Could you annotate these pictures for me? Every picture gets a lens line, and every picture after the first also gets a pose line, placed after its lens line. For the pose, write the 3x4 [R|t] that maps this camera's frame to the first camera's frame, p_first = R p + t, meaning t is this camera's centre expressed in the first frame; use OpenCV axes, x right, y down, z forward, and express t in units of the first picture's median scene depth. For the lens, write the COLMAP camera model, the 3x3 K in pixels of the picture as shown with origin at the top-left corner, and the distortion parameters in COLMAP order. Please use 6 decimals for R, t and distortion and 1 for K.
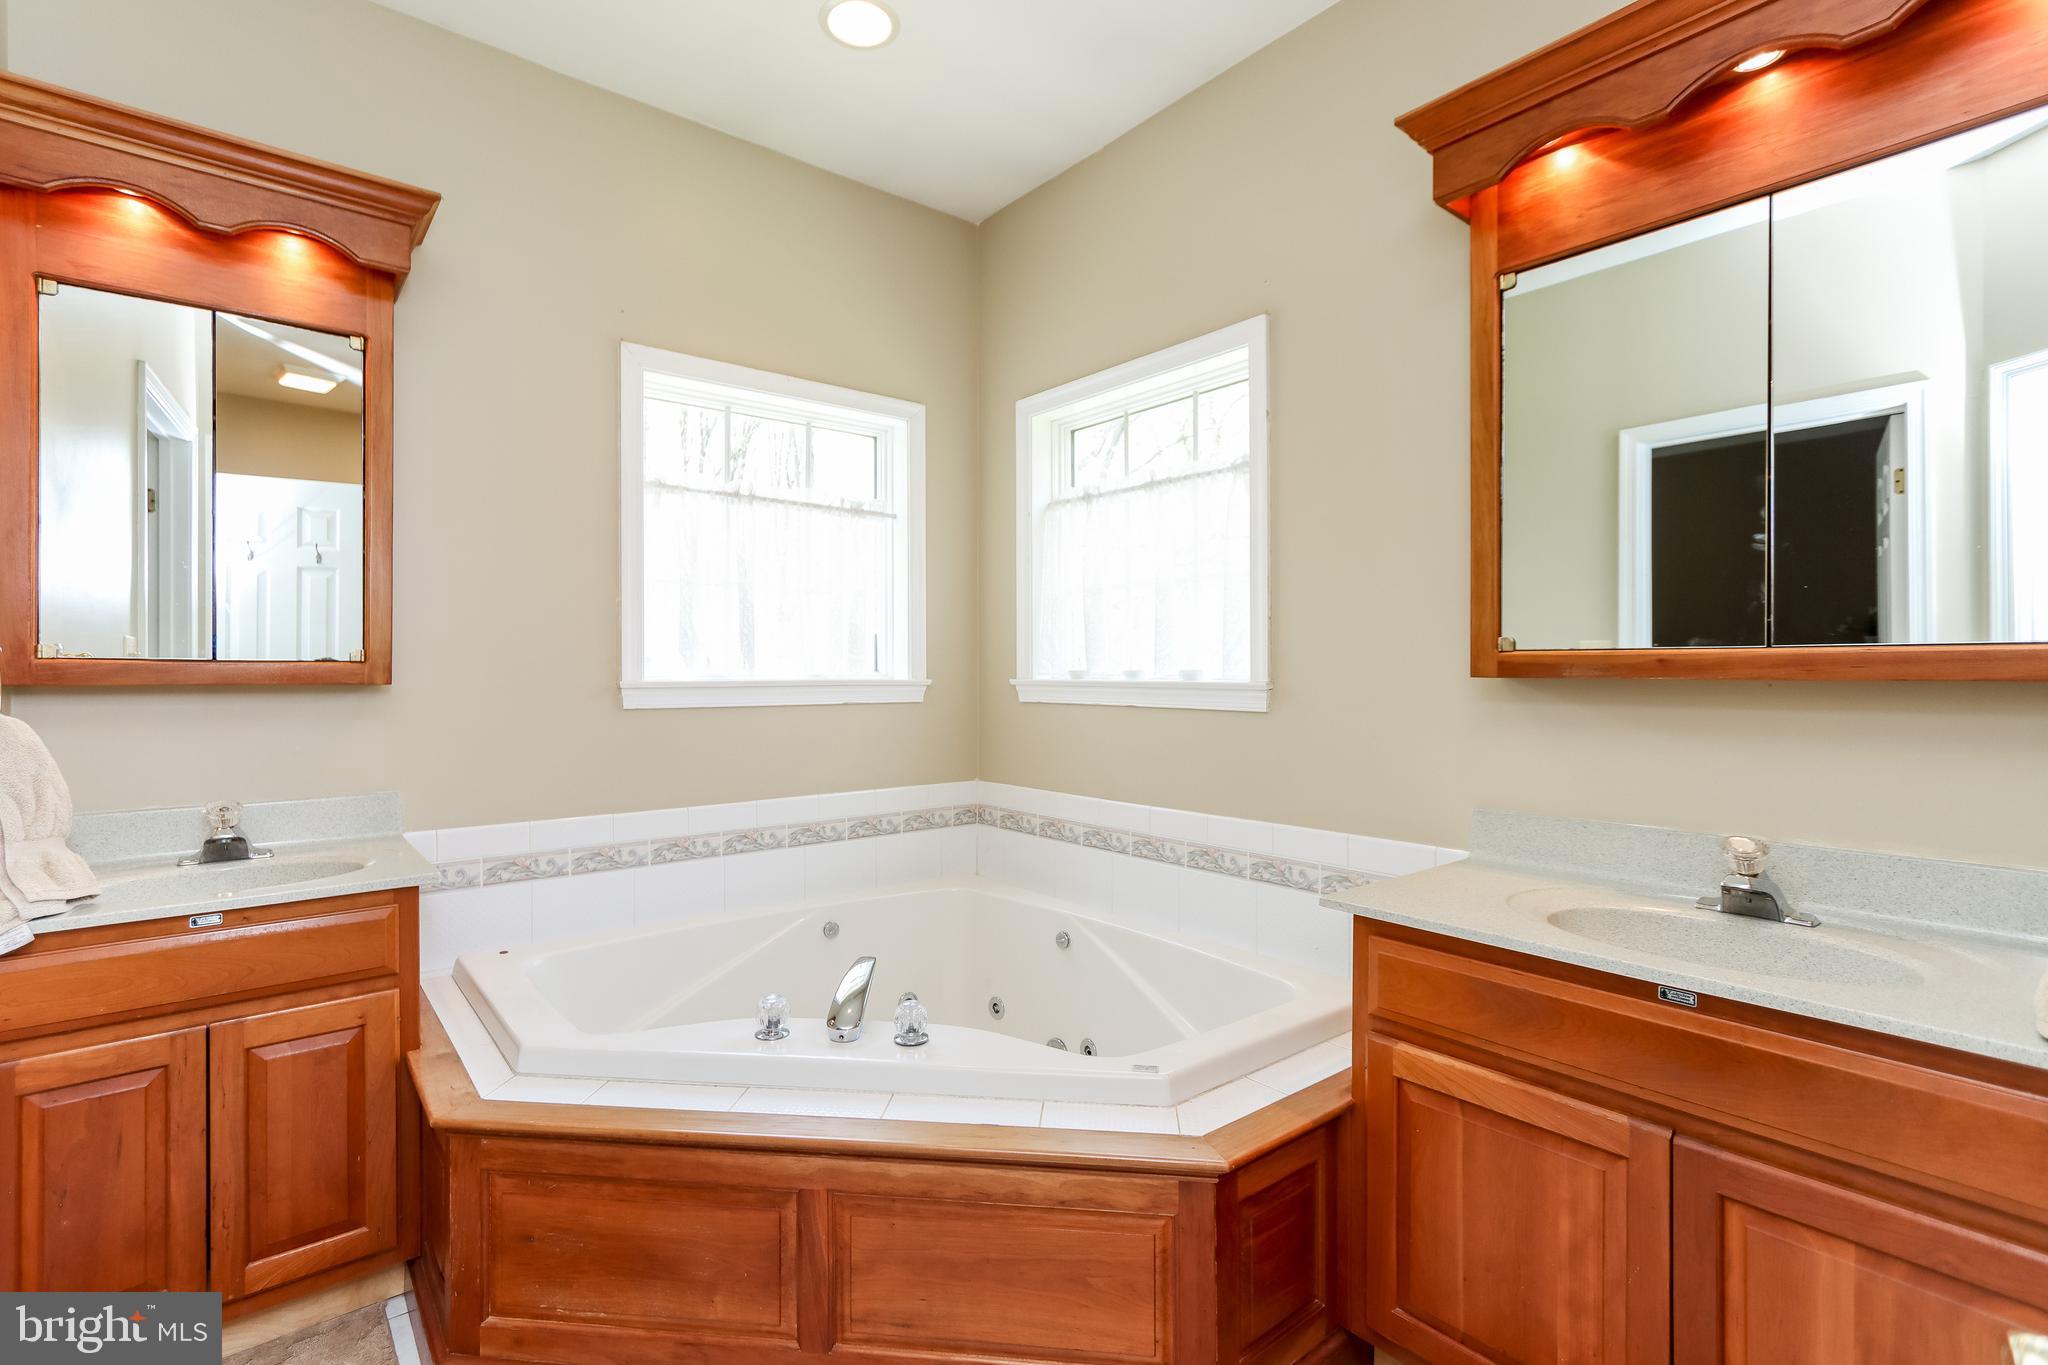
lens RADIAL K [[943.9, 0, 1003.6], [0, 943.9, 669.9], [0, 0, 1]] dist [0.001230, 0.000604]
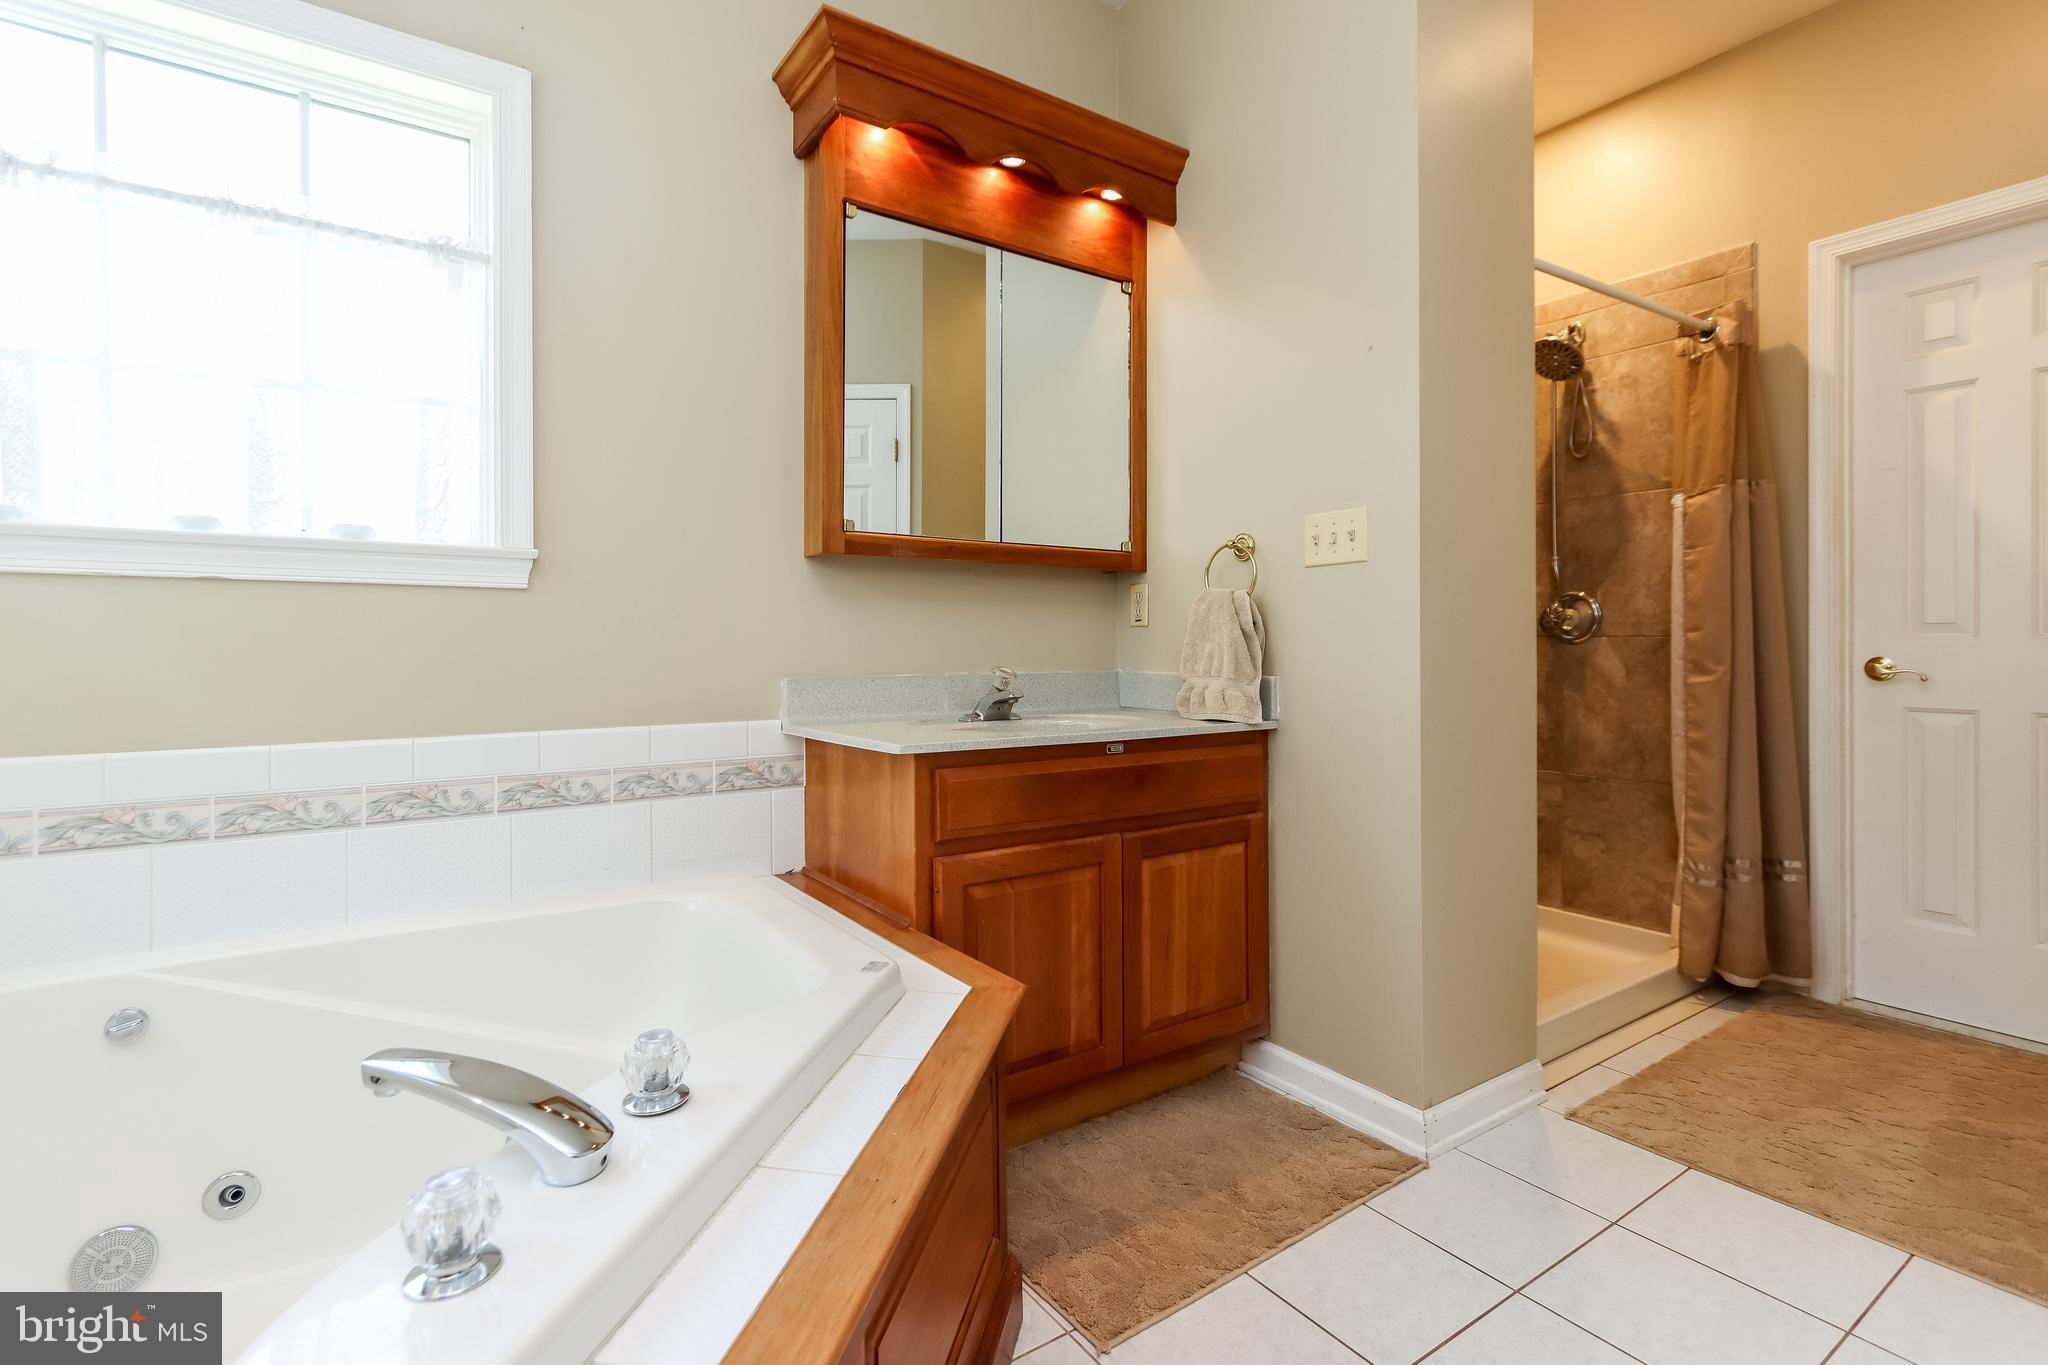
lens RADIAL K [[988.3, 0, 966.8], [0, 988.3, 645.7], [0, 0, 1]] dist [0.004847, 0.000709]
pose [[0.096031, 0.002273, 0.995376, -0.492581], [-0.001045, 0.999997, -0.002183, 0.093042], [-0.995378, -0.000830, 0.096033, 0.565049]]
